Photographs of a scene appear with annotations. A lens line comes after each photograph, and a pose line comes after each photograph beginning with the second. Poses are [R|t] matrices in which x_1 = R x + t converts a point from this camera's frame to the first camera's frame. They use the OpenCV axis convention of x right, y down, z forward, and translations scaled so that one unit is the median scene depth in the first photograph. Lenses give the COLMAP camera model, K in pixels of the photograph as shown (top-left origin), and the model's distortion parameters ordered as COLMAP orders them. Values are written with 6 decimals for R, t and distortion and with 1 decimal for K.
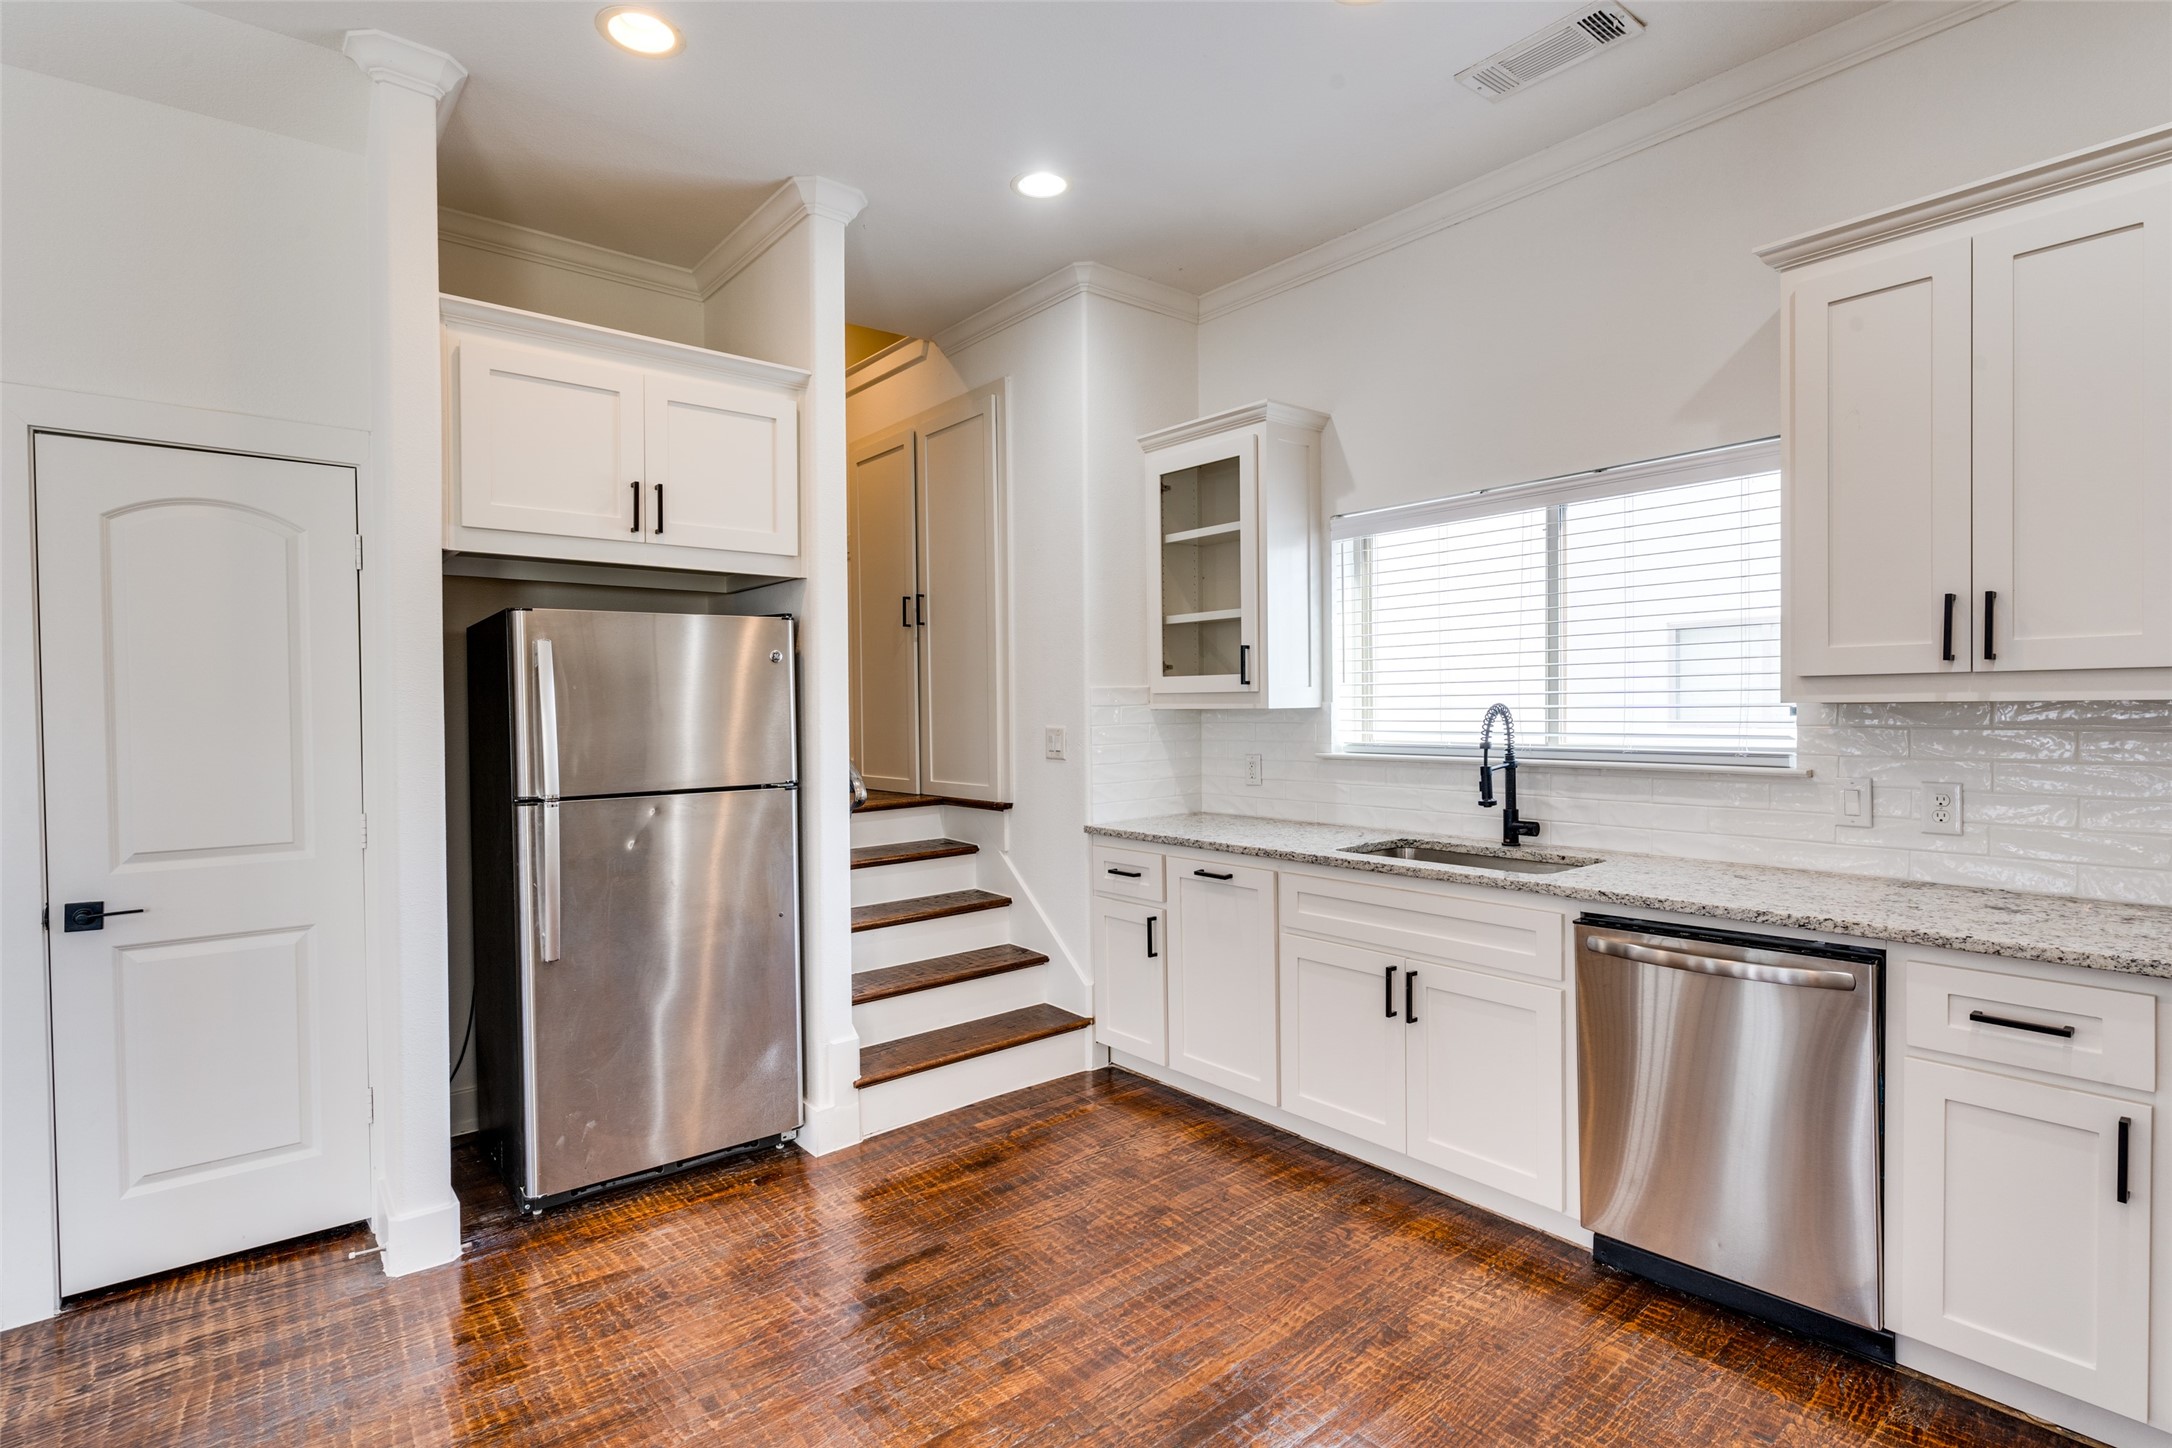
lens RADIAL K [[1059.2, 0, 1088.2], [0, 1059.2, 724.0], [0, 0, 1]] dist [0.000728, -0.001858]
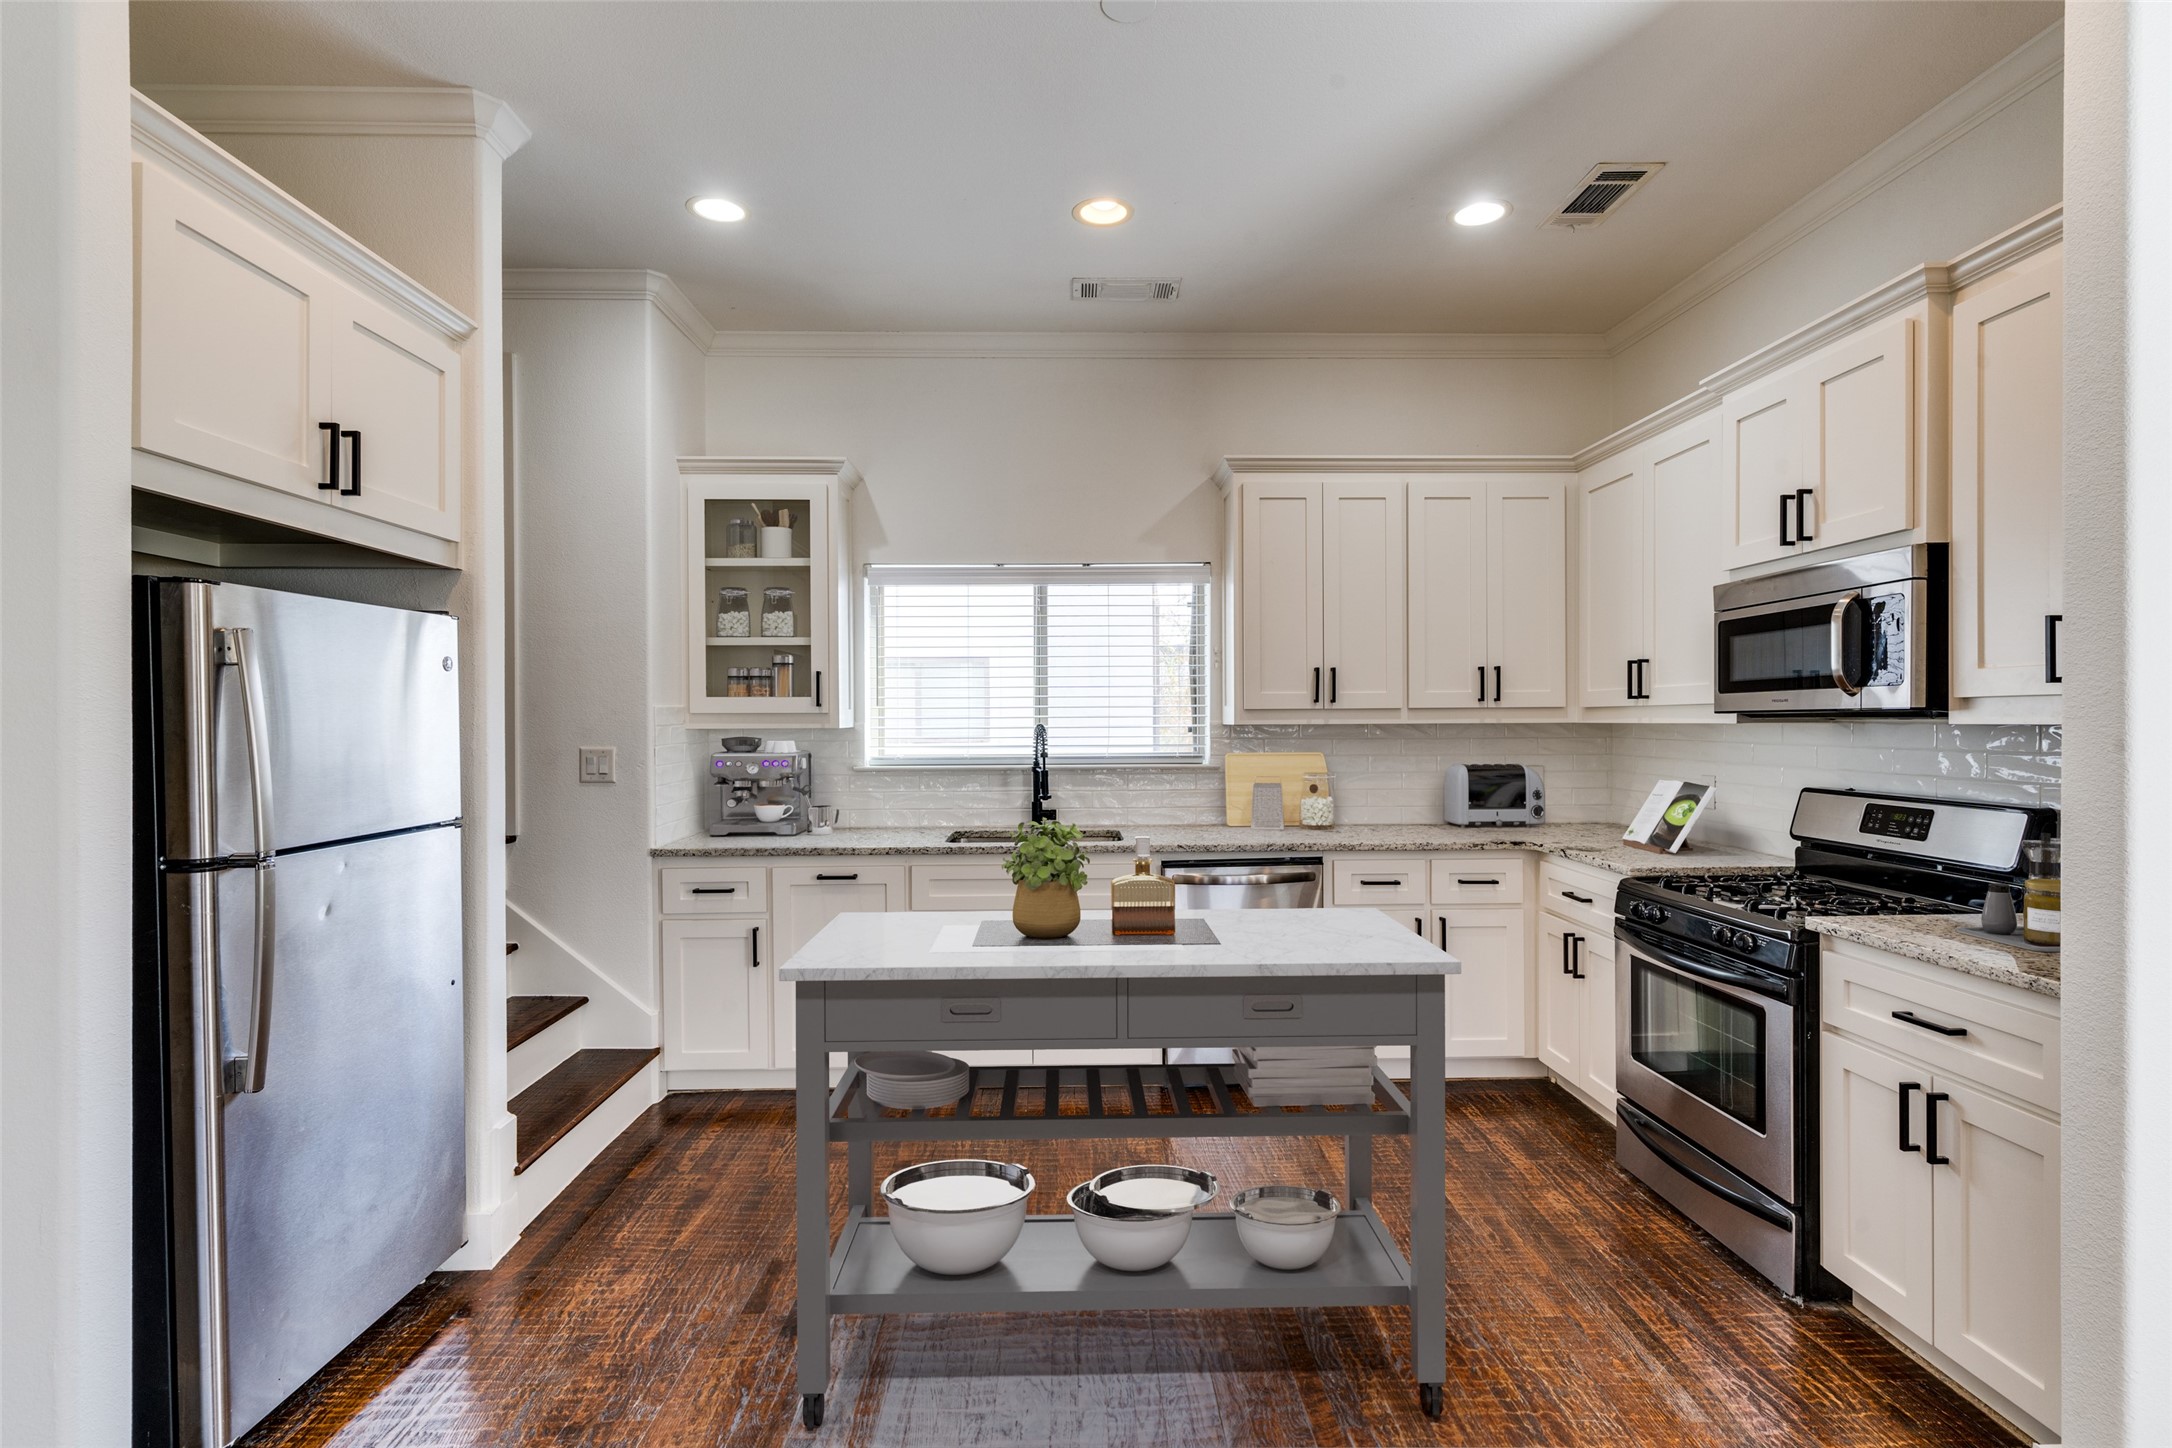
lens RADIAL K [[1031.6, 0, 1084.0], [0, 1031.6, 724.6], [0, 0, 1]] dist [0.001153, -0.000309]
pose [[0.617541, 0.002429, 0.786535, -0.626158], [0.012005, 0.999850, -0.012513, -0.001609], [-0.786447, 0.017170, 0.617419, 0.133127]]
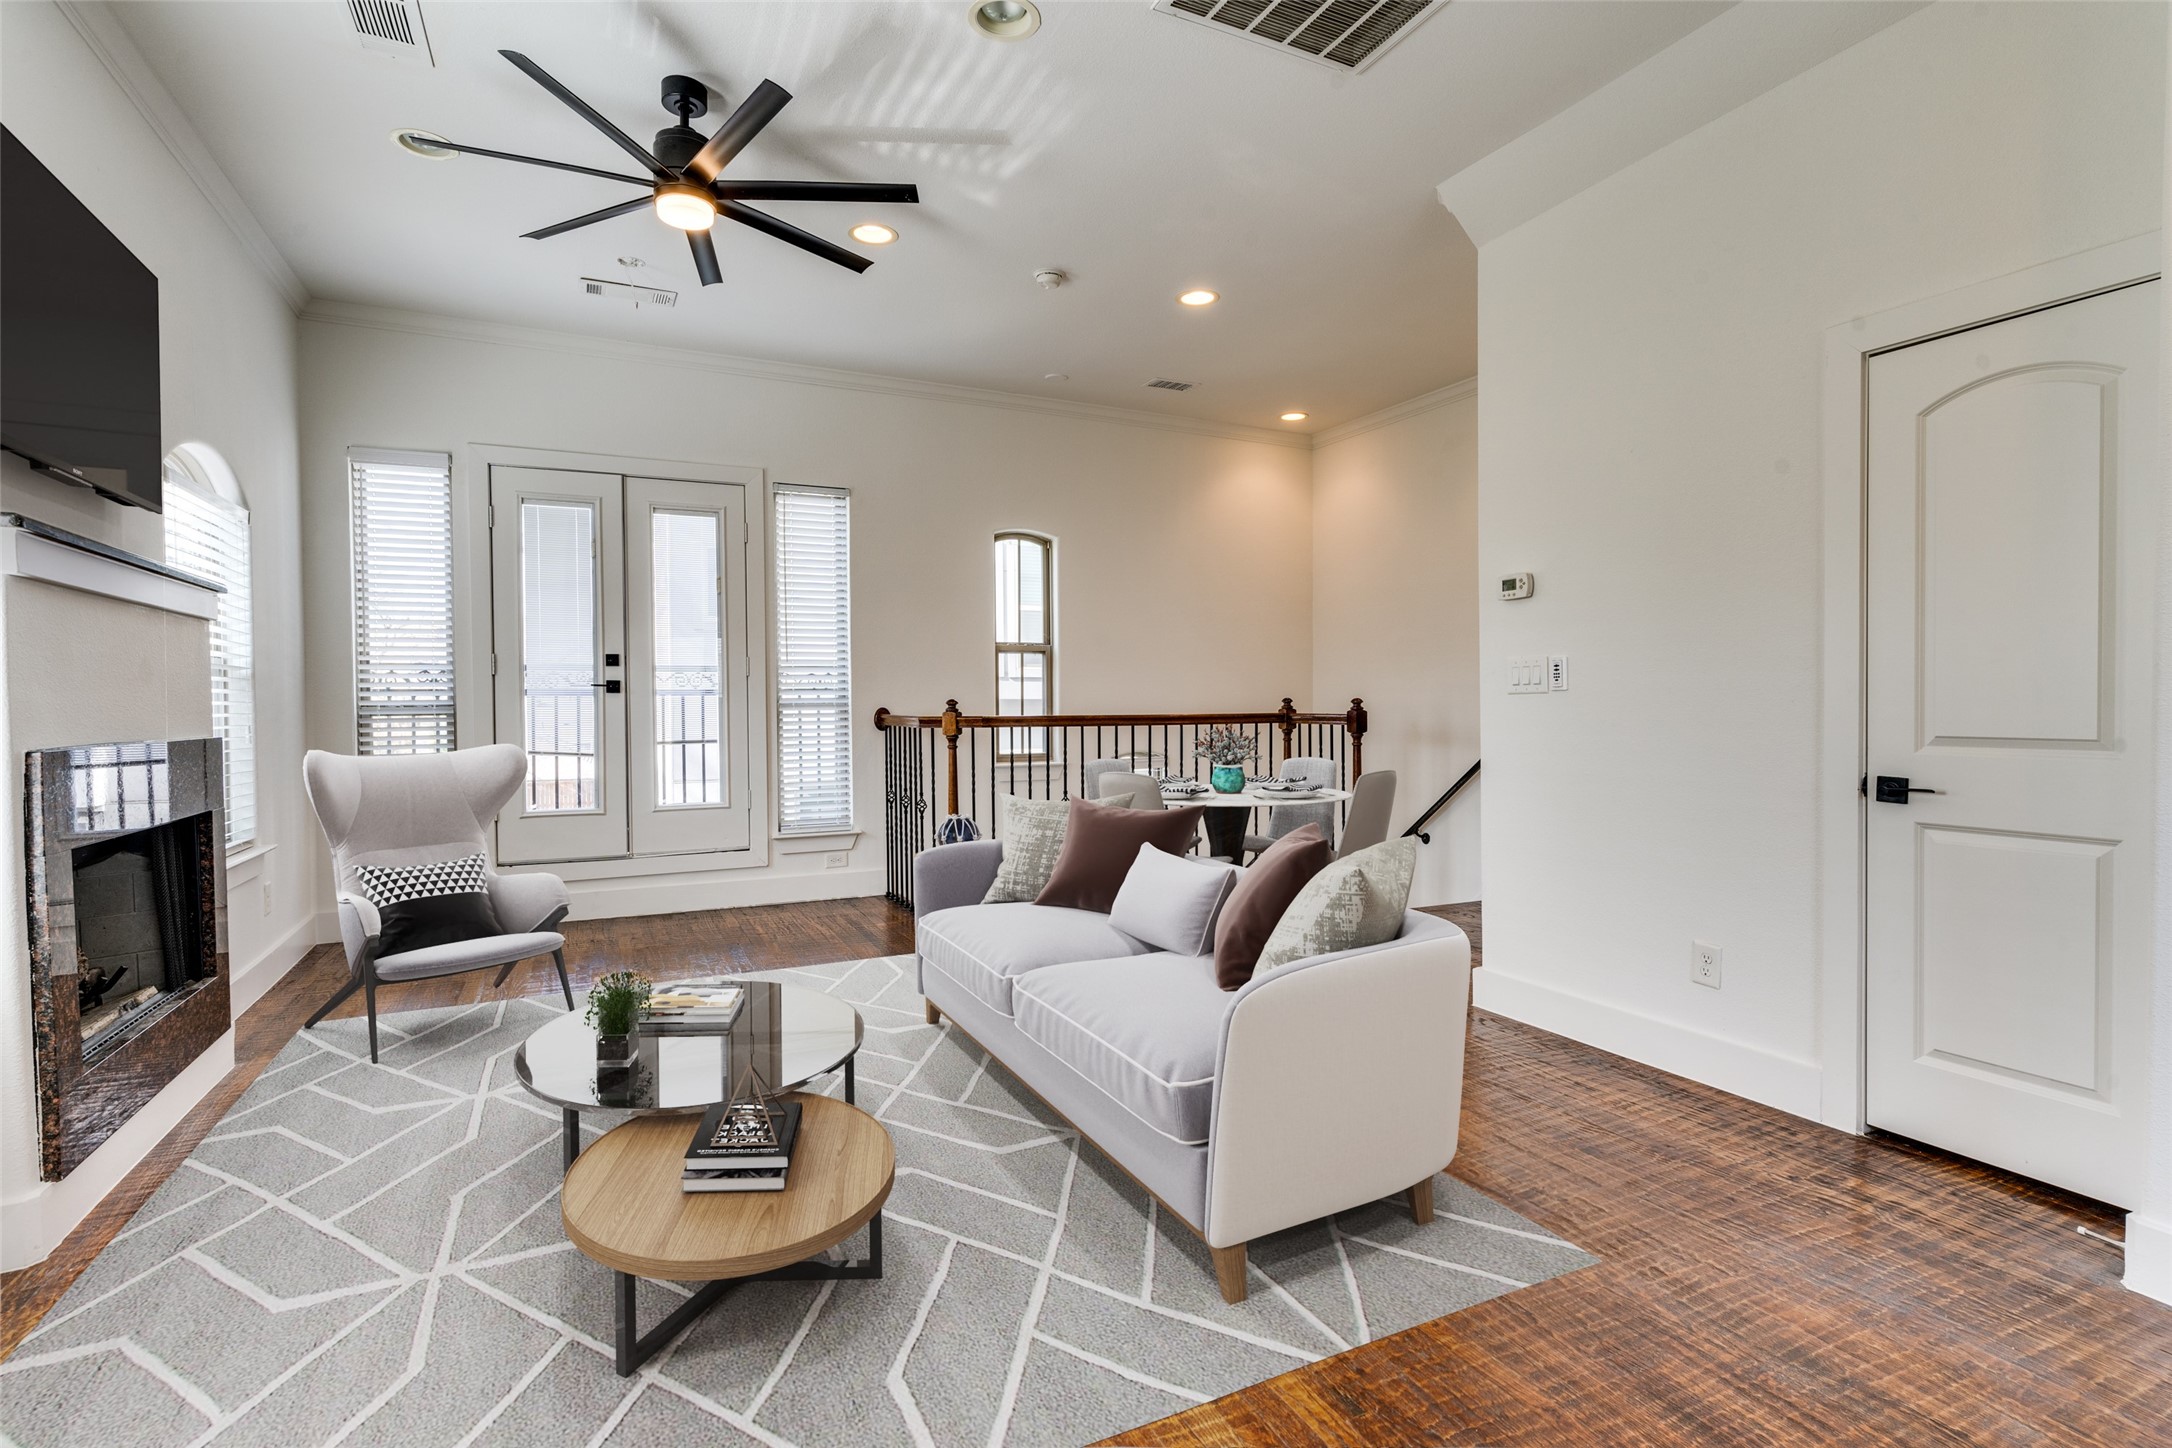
lens RADIAL K [[1031.6, 0, 1081.8], [0, 1031.6, 722.9], [0, 0, 1]] dist [0.001153, -0.000309]
pose [[-0.239894, 0.028817, -0.970371, 0.218887], [-0.009889, 0.999435, 0.032125, 0.066827], [0.970749, 0.017303, -0.239473, 0.338011]]
